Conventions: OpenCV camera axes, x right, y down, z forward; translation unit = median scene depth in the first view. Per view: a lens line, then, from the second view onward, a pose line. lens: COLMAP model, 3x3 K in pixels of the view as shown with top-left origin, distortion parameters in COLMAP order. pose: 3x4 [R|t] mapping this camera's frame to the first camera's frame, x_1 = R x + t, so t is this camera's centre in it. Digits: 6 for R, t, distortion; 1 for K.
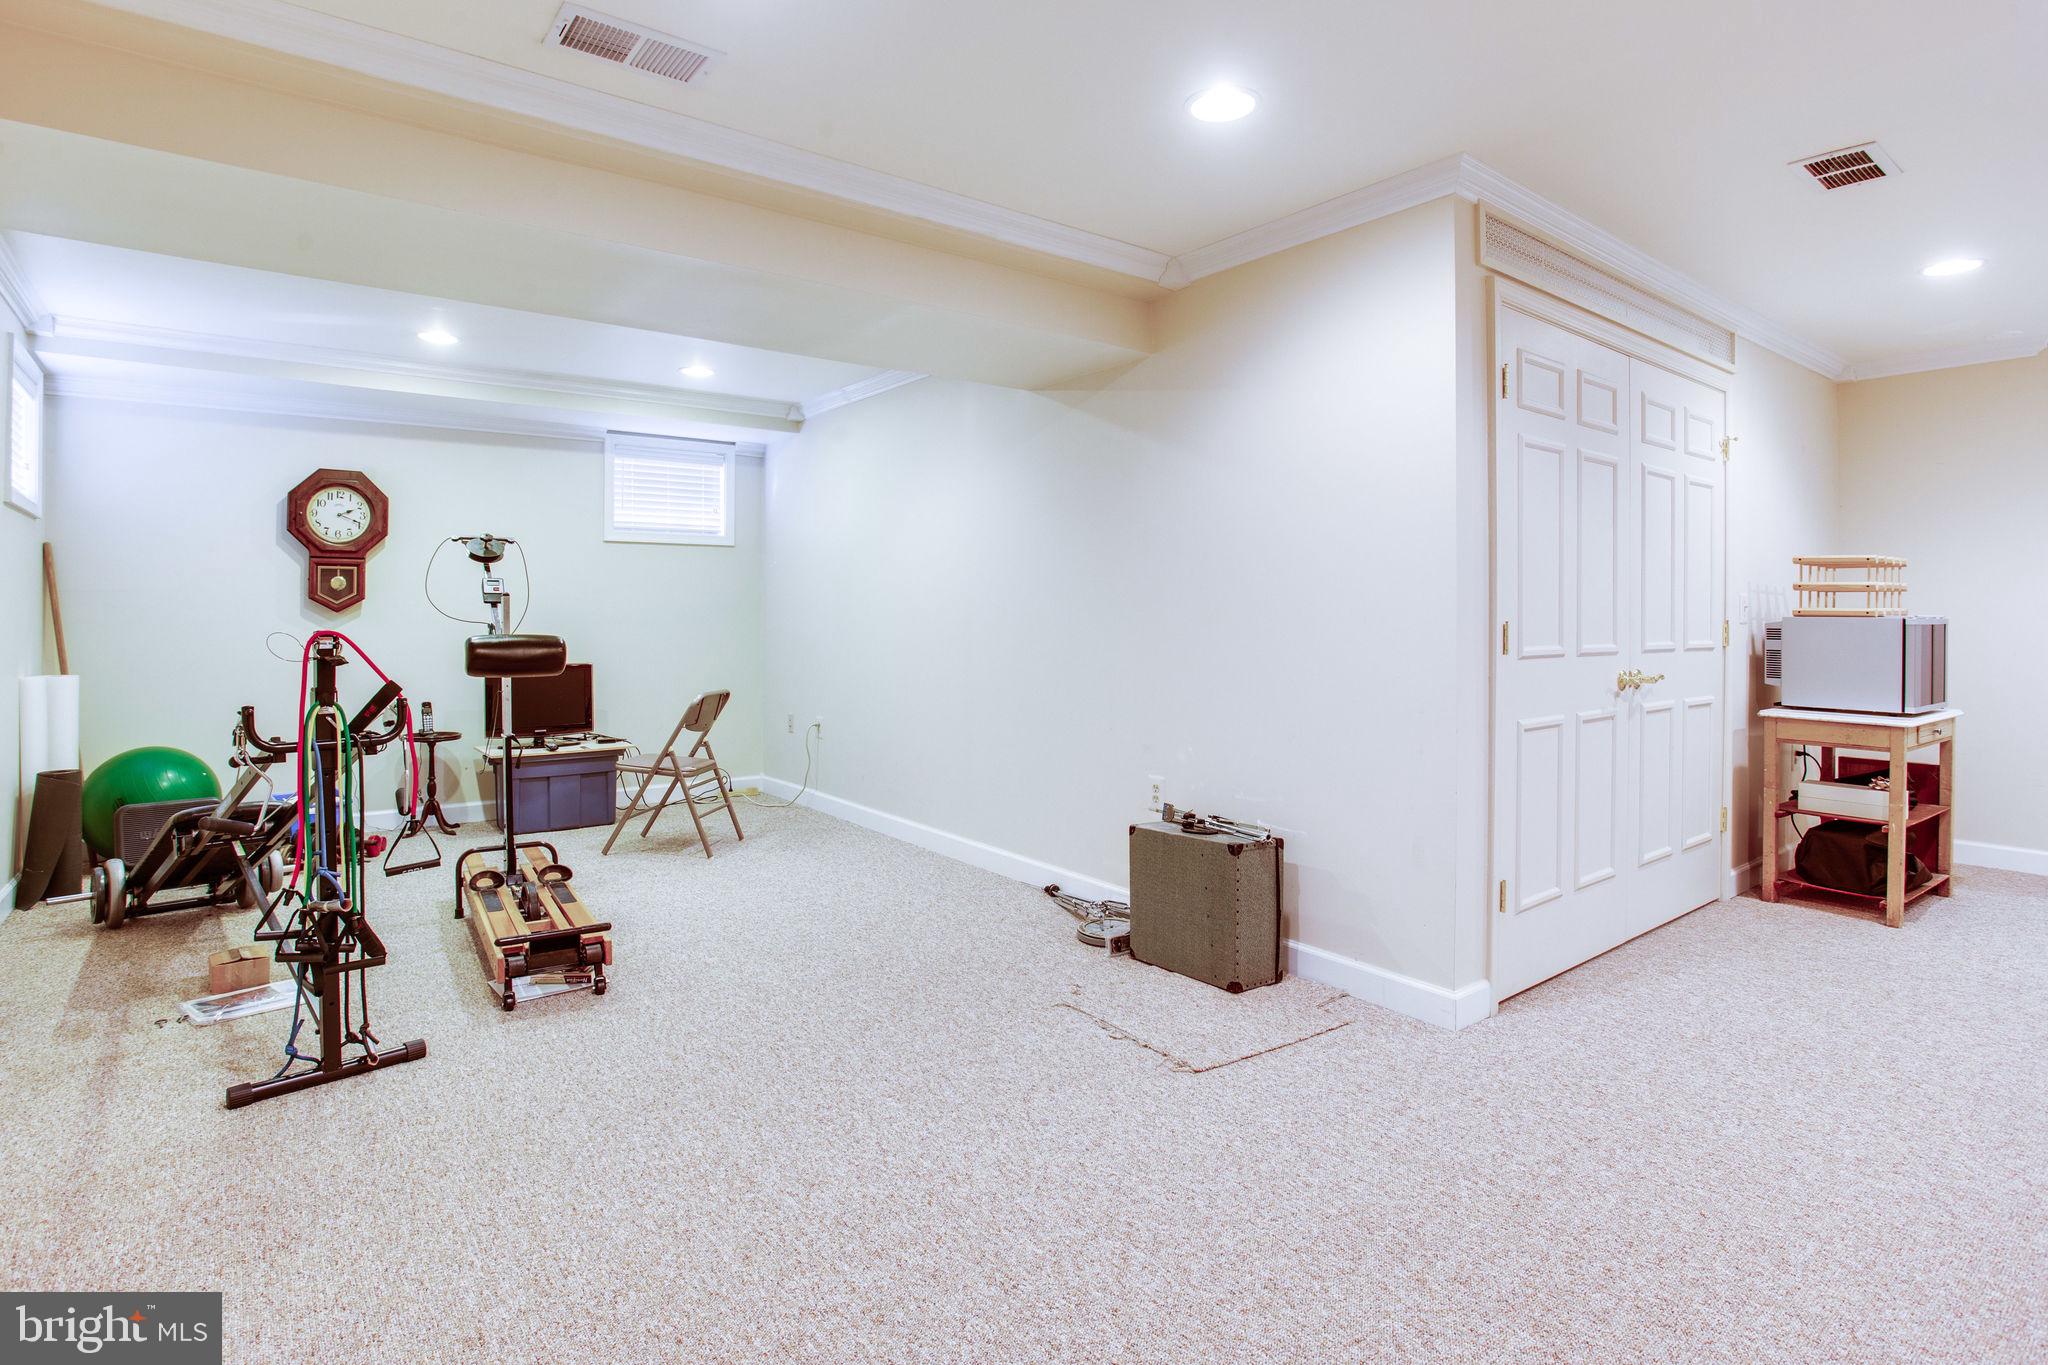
lens RADIAL K [[1075.2, 0, 1025.3], [0, 1075.2, 616.3], [0, 0, 1]] dist [-0.026629, 0.000411]
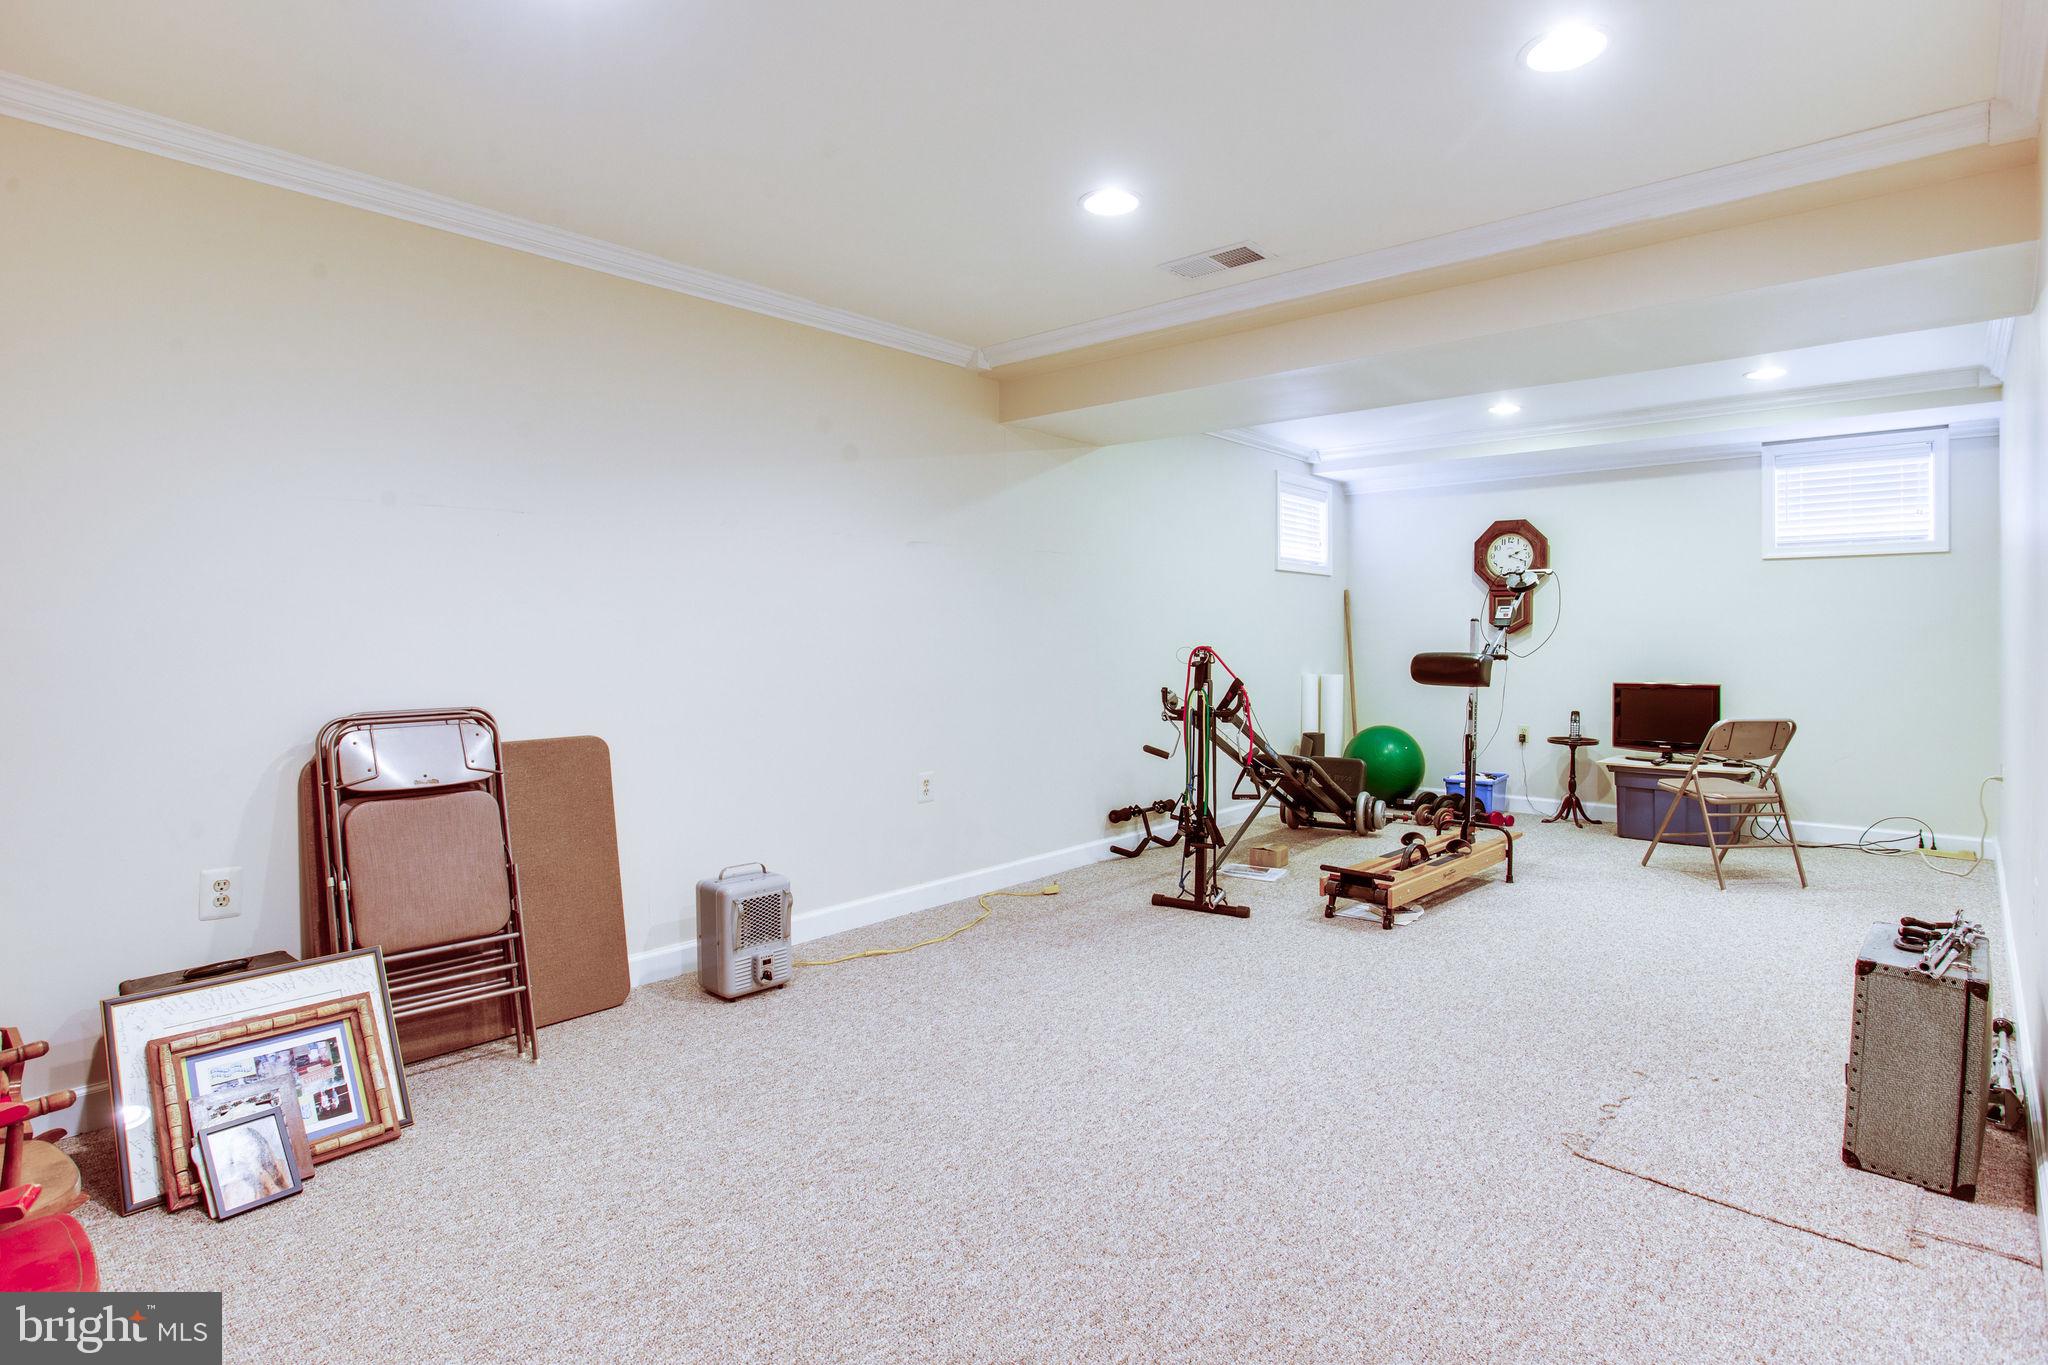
lens RADIAL K [[1068.5, 0, 1025.3], [0, 1068.5, 636.1], [0, 0, 1]] dist [-0.000596, -0.000146]
pose [[0.192807, 0.002150, -0.981234, 0.482407], [-0.000759, 0.999998, 0.002042, -0.003042], [0.981236, 0.000351, 0.192808, 0.193415]]
